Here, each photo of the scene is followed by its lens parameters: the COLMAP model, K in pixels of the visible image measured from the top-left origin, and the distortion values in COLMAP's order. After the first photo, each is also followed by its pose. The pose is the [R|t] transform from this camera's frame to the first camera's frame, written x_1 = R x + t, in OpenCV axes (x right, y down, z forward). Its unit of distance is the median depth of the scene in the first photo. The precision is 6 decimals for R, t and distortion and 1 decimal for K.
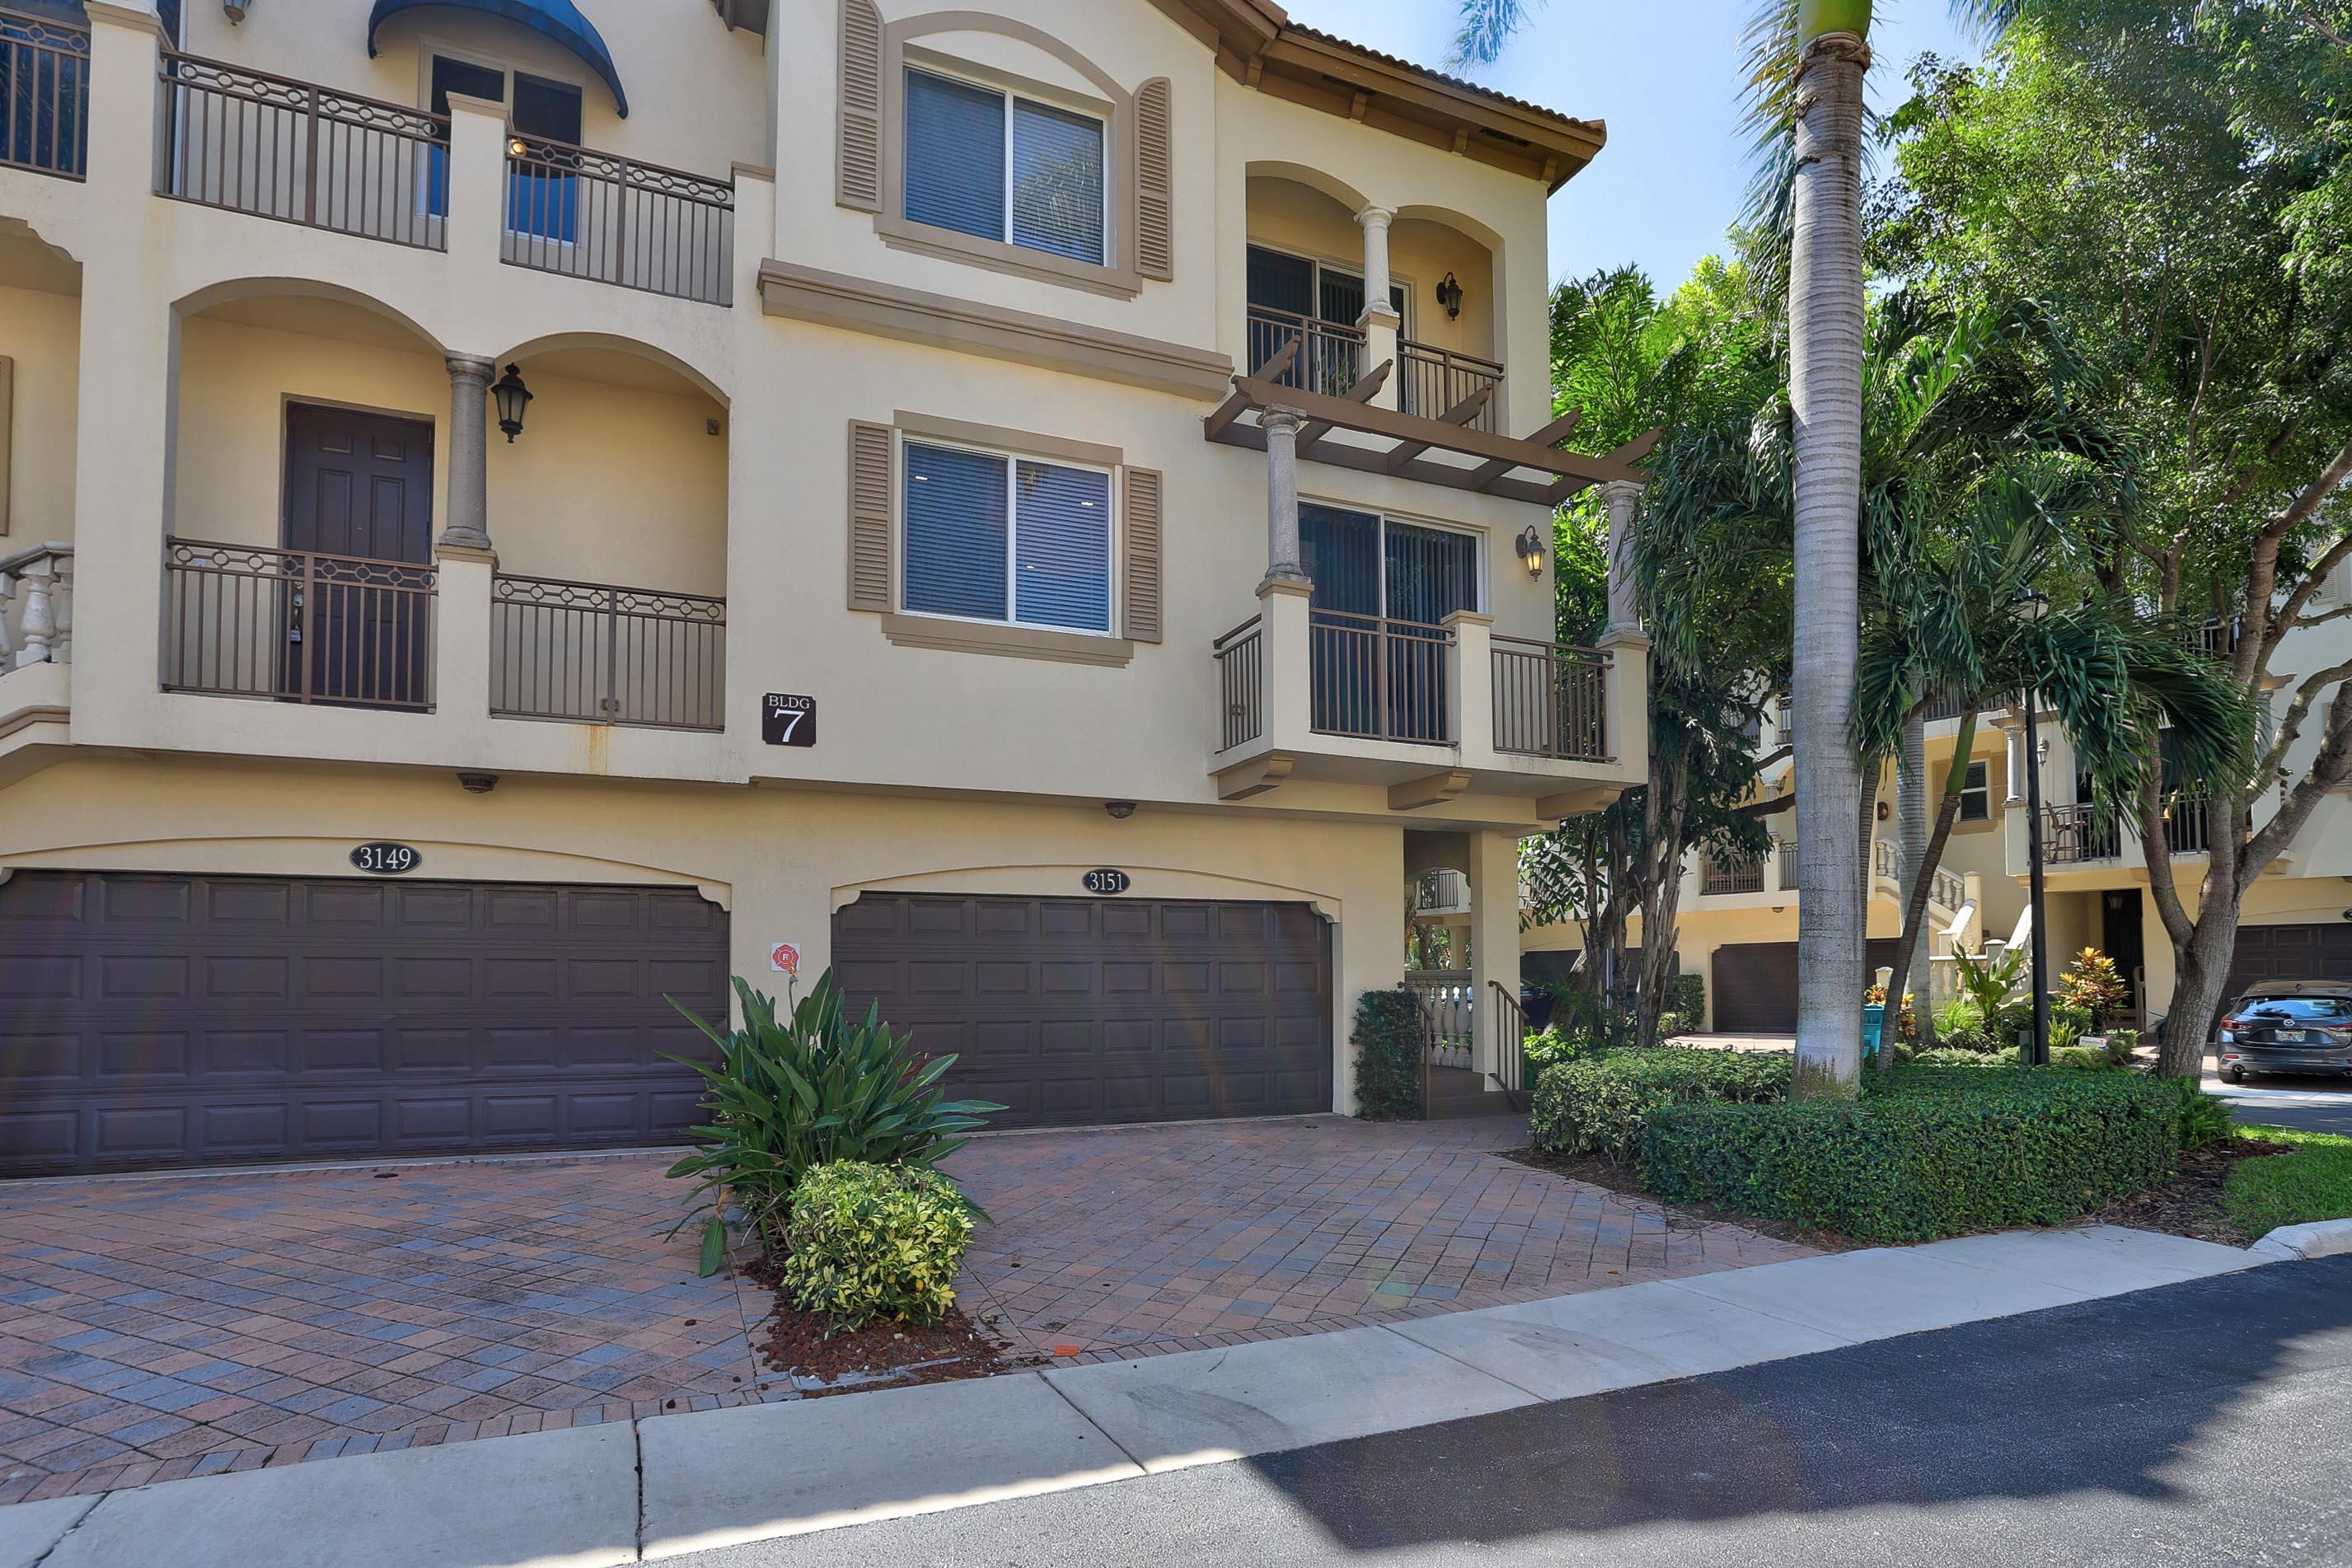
lens RADIAL K [[1151.4, 0, 1181.2], [0, 1151.4, 780.8], [0, 0, 1]] dist [-0.057149, 0.027089]
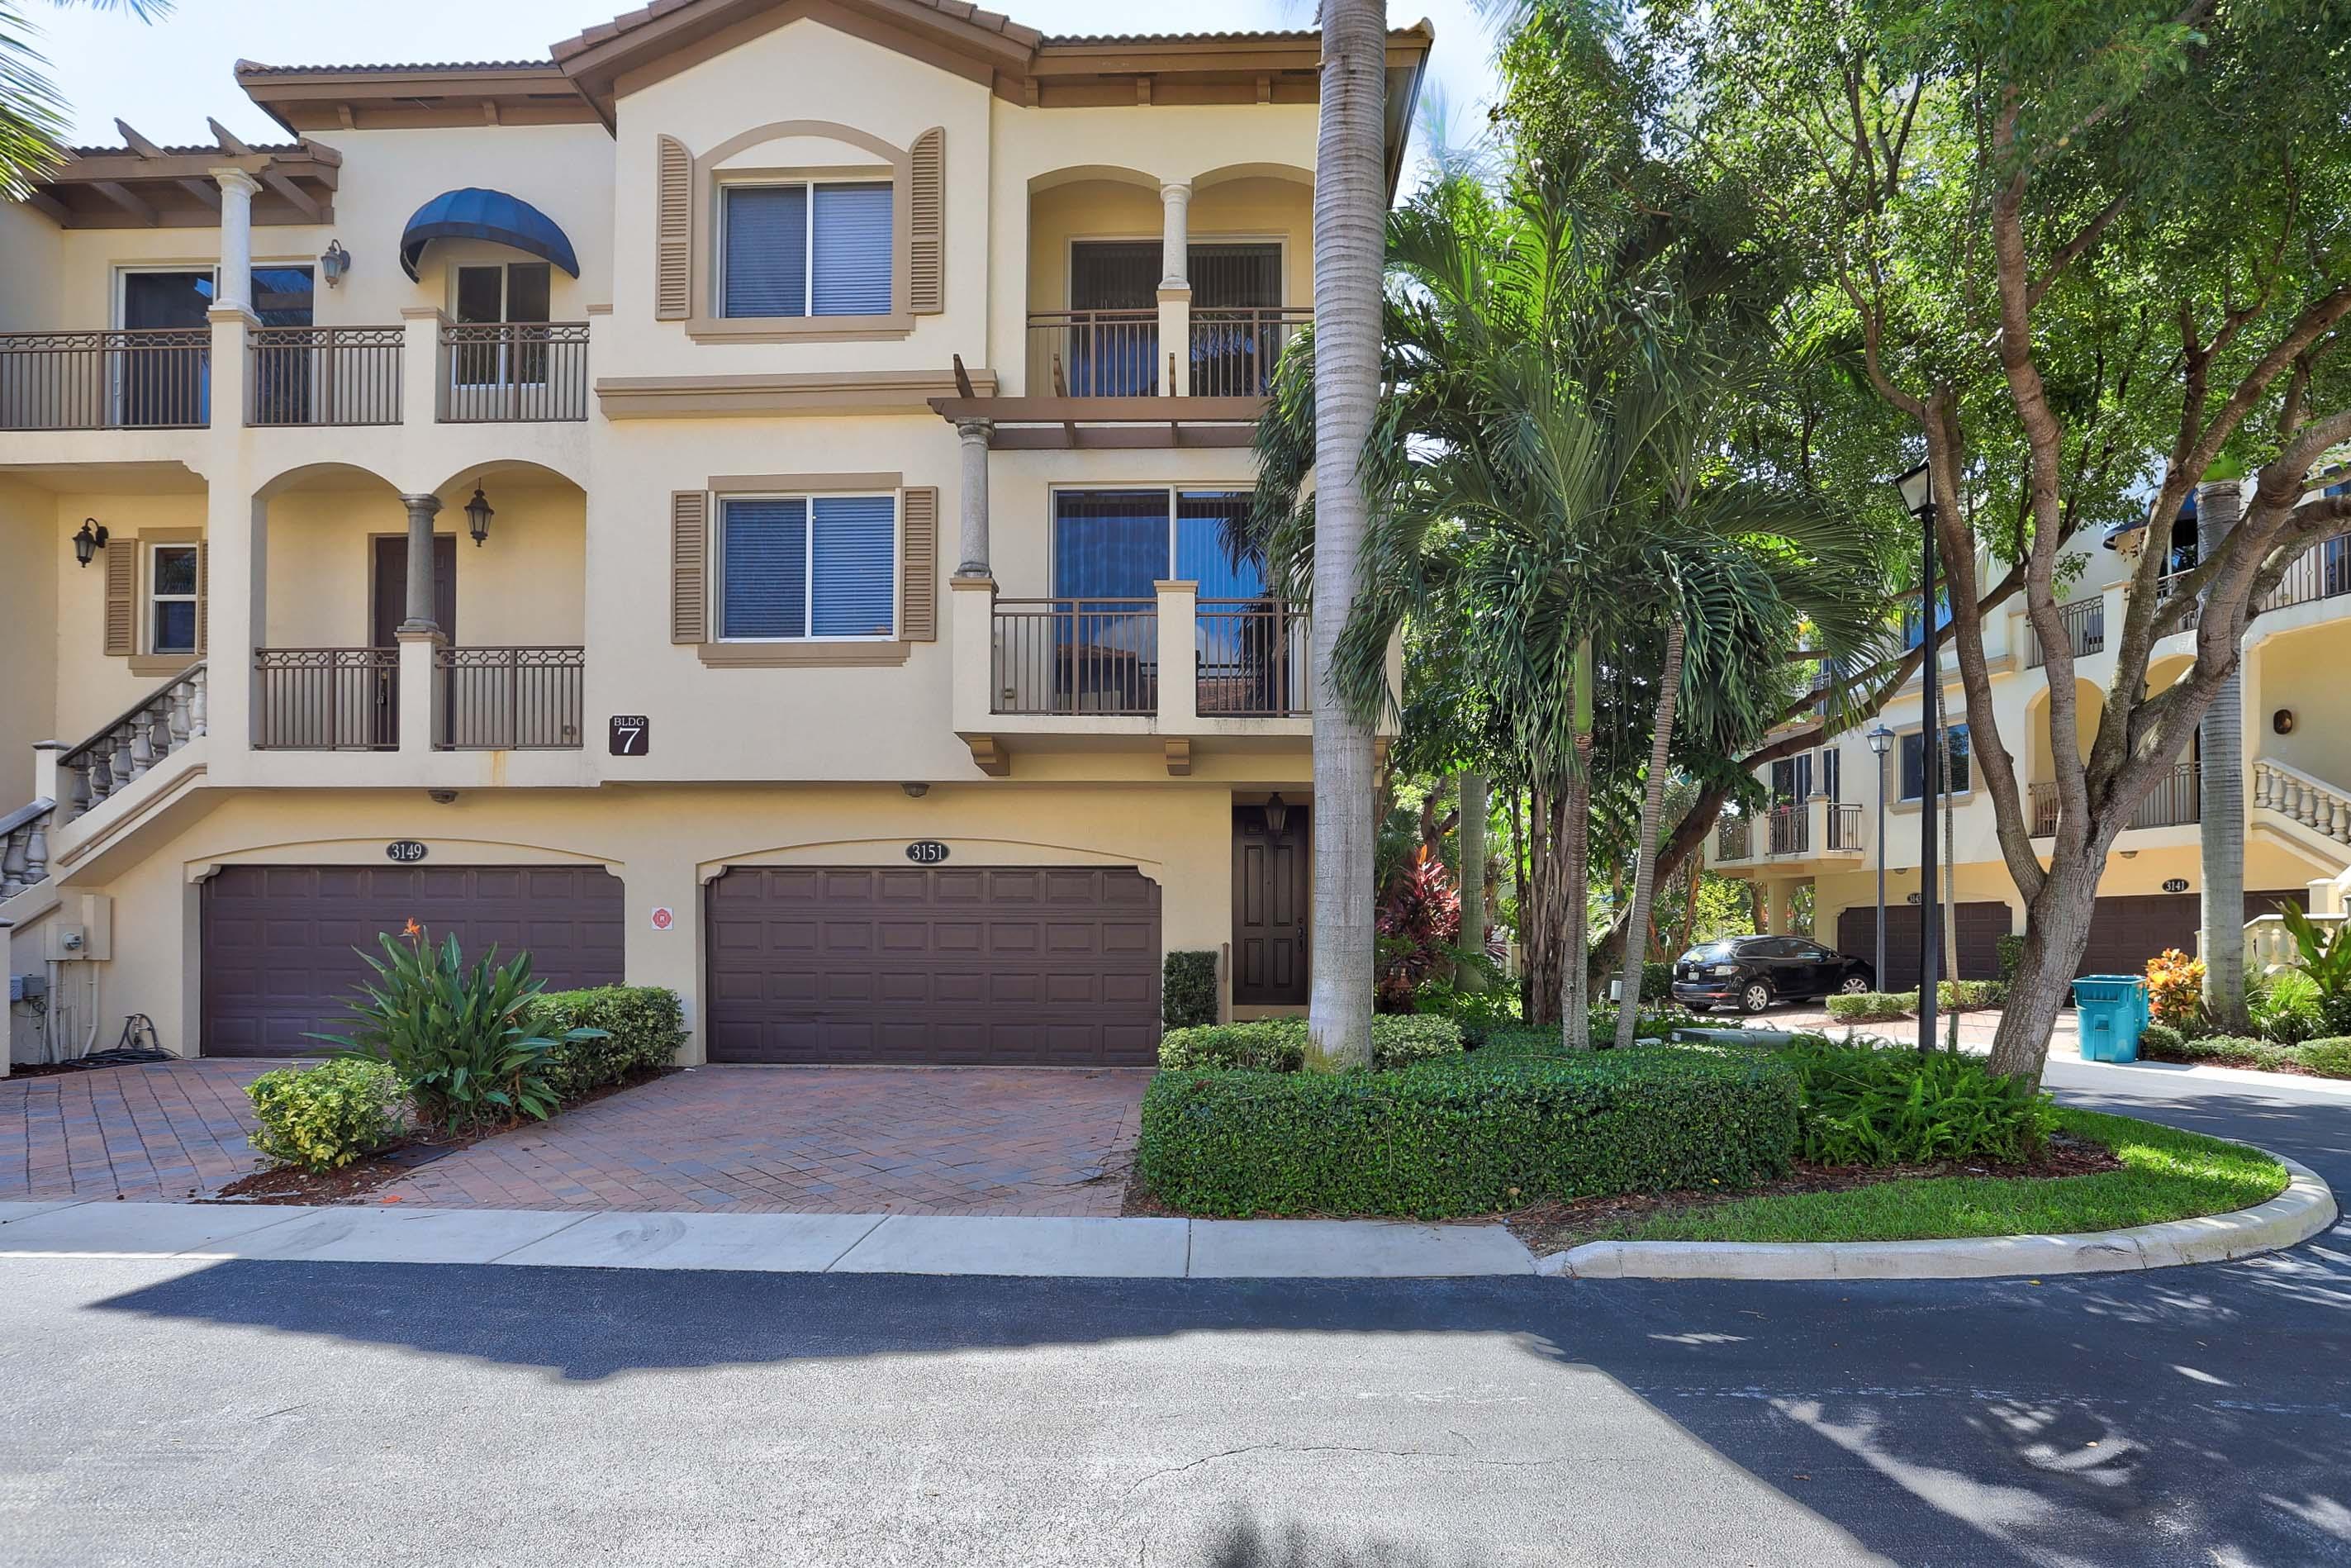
lens RADIAL K [[1148.4, 0, 1177.3], [0, 1148.4, 762.7], [0, 0, 1]] dist [-0.052411, 0.027532]
pose [[0.915641, -0.055922, -0.398088, 0.696604], [0.063600, 0.997957, 0.006097, 0.008520], [0.396933, -0.030901, 0.917327, 0.066014]]
